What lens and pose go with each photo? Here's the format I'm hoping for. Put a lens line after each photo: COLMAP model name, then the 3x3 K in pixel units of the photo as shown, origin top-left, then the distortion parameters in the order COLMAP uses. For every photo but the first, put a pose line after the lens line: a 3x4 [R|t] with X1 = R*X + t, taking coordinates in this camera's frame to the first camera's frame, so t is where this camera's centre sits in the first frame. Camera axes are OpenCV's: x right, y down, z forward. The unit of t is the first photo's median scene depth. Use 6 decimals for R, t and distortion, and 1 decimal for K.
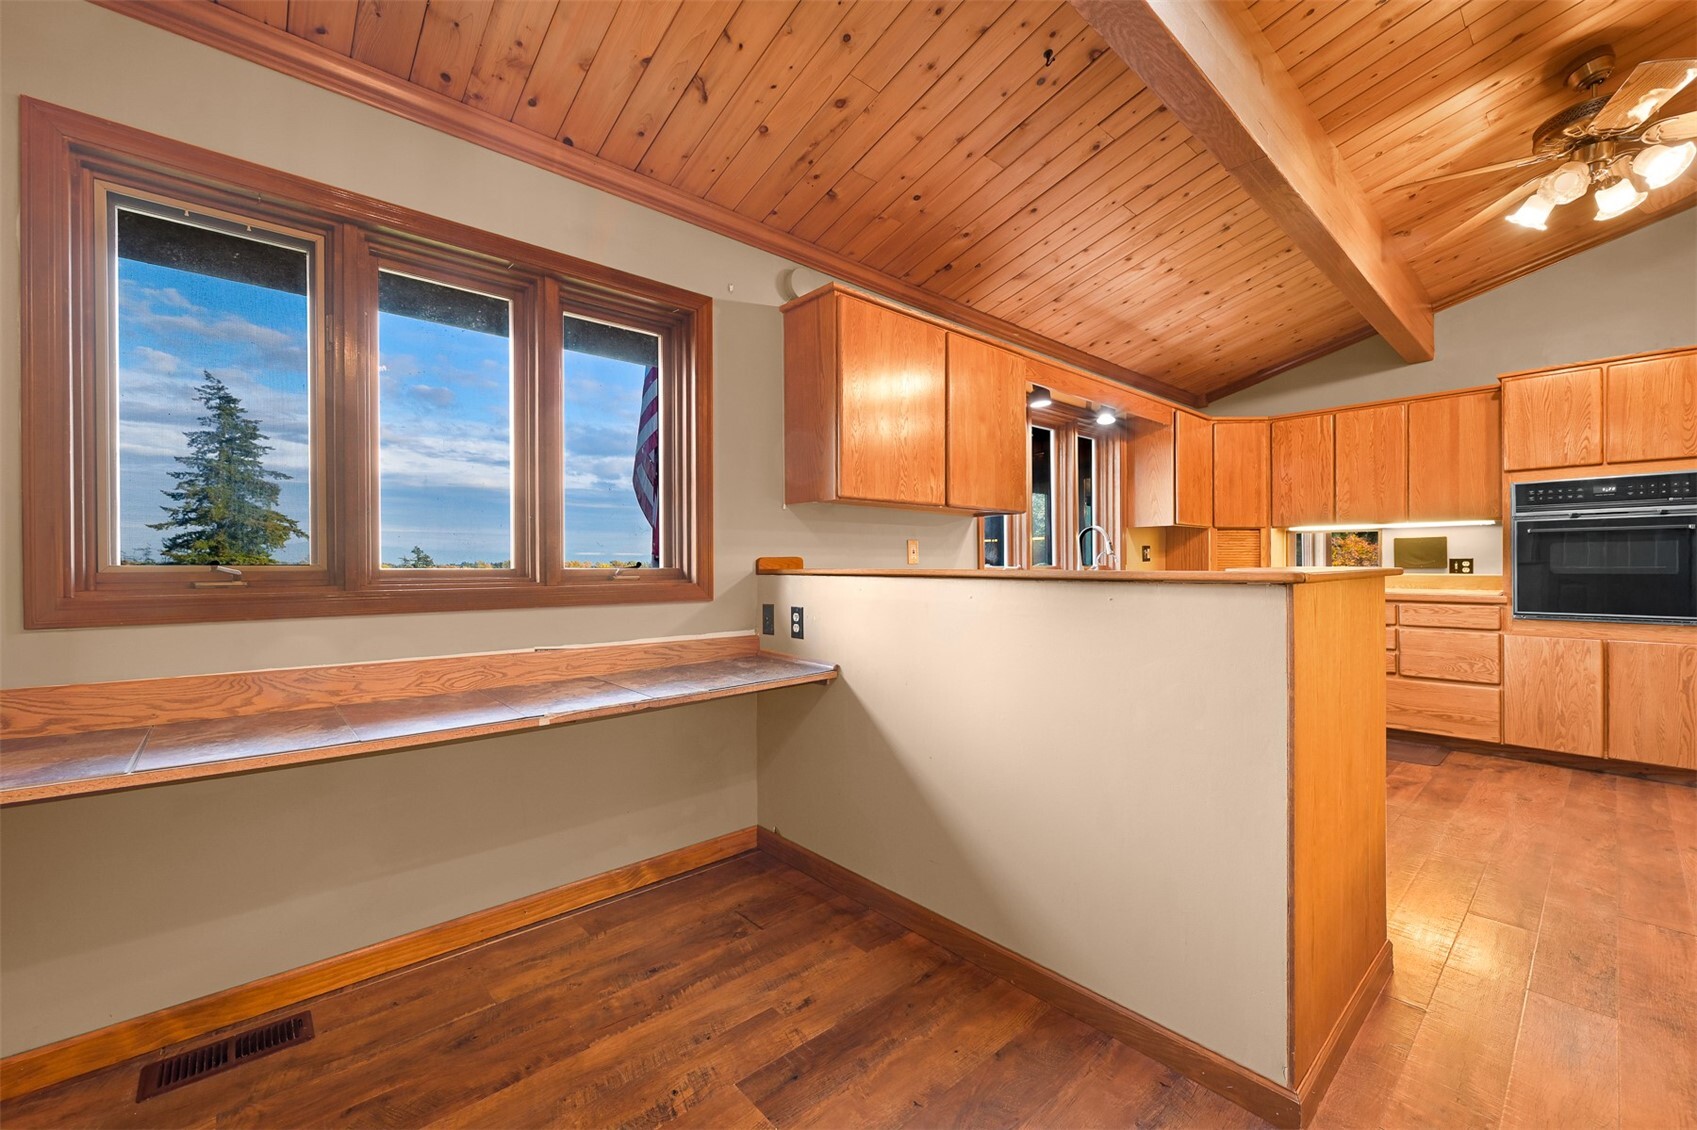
lens RADIAL K [[674.0, 0, 858.4], [0, 674.0, 567.0], [0, 0, 1]] dist [-0.000462, 0.000383]
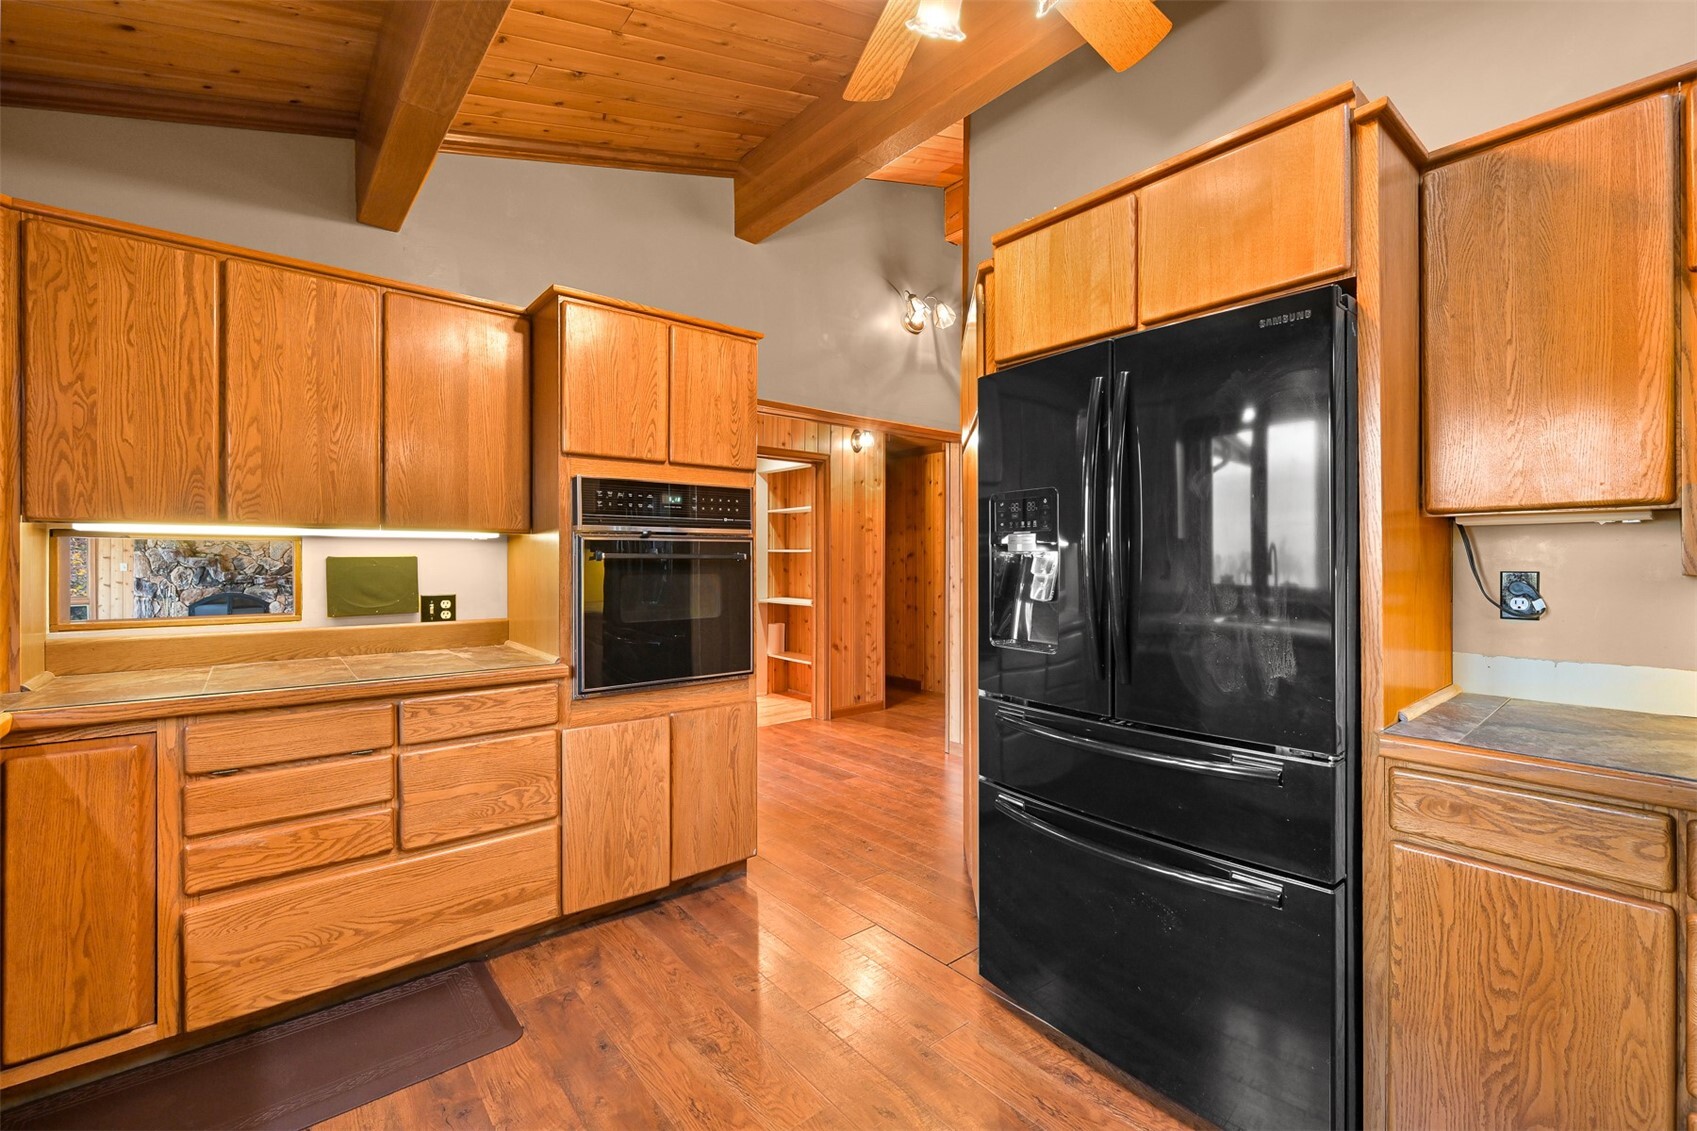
lens RADIAL K [[732.9, 0, 846.5], [0, 732.9, 560.6], [0, 0, 1]] dist [-0.001682, 0.000128]
pose [[0.041335, 0.005672, 0.999129, 0.319984], [0.005870, 0.999965, -0.005920, -0.041324], [-0.999128, 0.006109, 0.041300, 0.707048]]
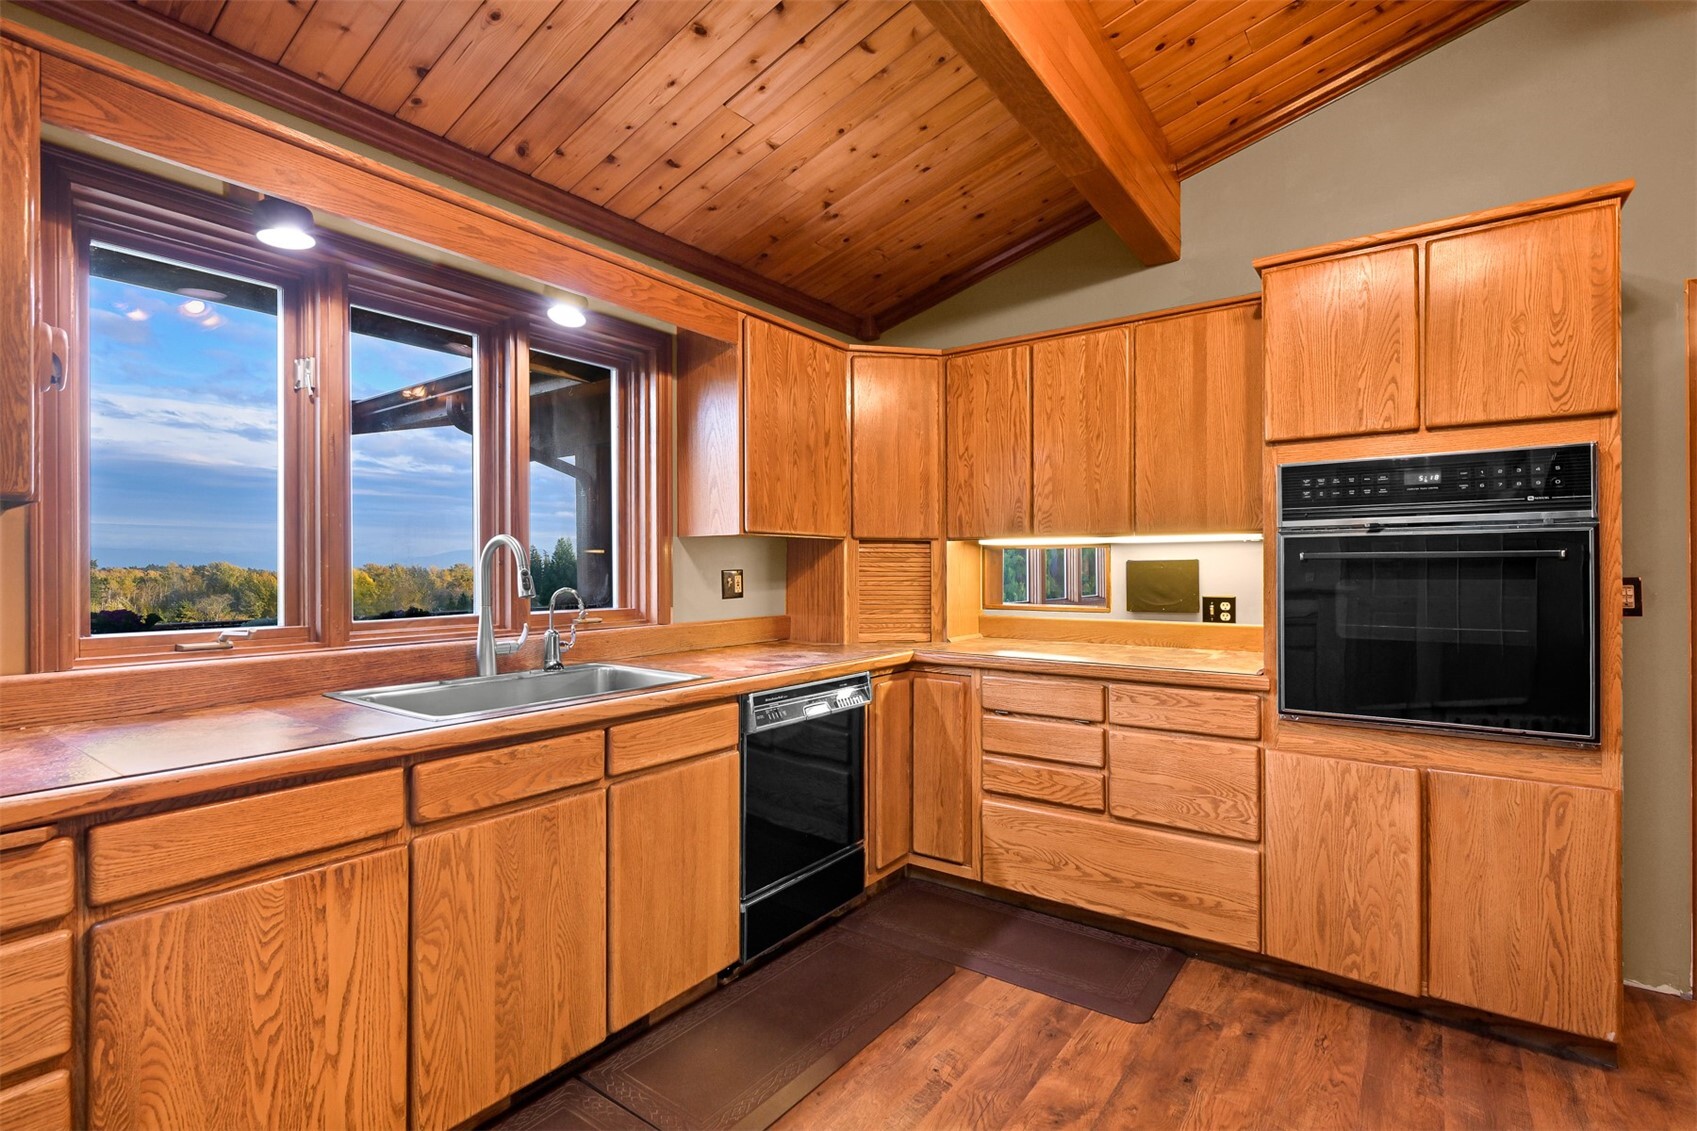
lens RADIAL K [[774.9, 0, 851.7], [0, 774.9, 568.6], [0, 0, 1]] dist [0.000120, -0.000537]
pose [[0.979169, 0.004520, 0.202996, 0.500835], [-0.003234, 0.999973, -0.006663, -0.036239], [-0.203020, 0.005868, 0.979157, 0.455044]]
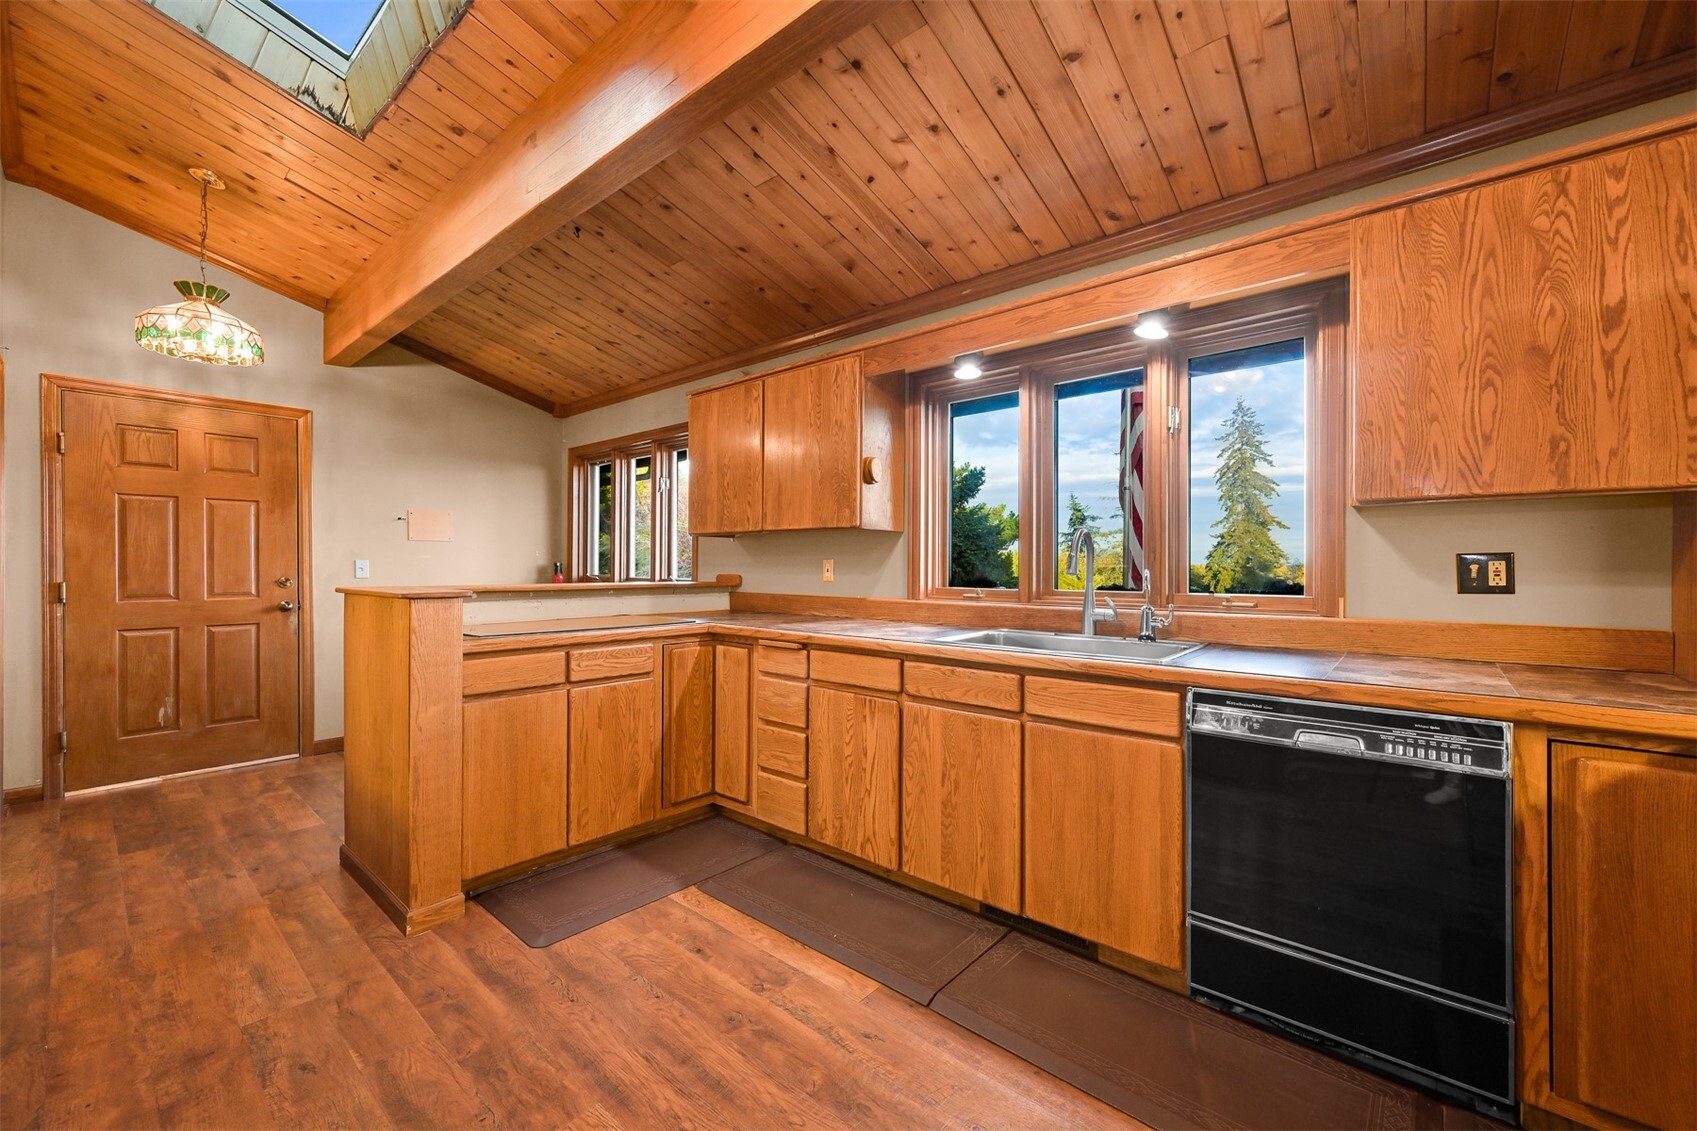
lens RADIAL K [[674.0, 0, 858.4], [0, 674.0, 567.5], [0, 0, 1]] dist [-0.000462, 0.000383]
pose [[0.134549, 0.006241, -0.990887, 0.950777], [-0.011138, 0.999927, 0.004786, -0.026884], [0.990844, 0.010393, 0.134608, 0.745616]]
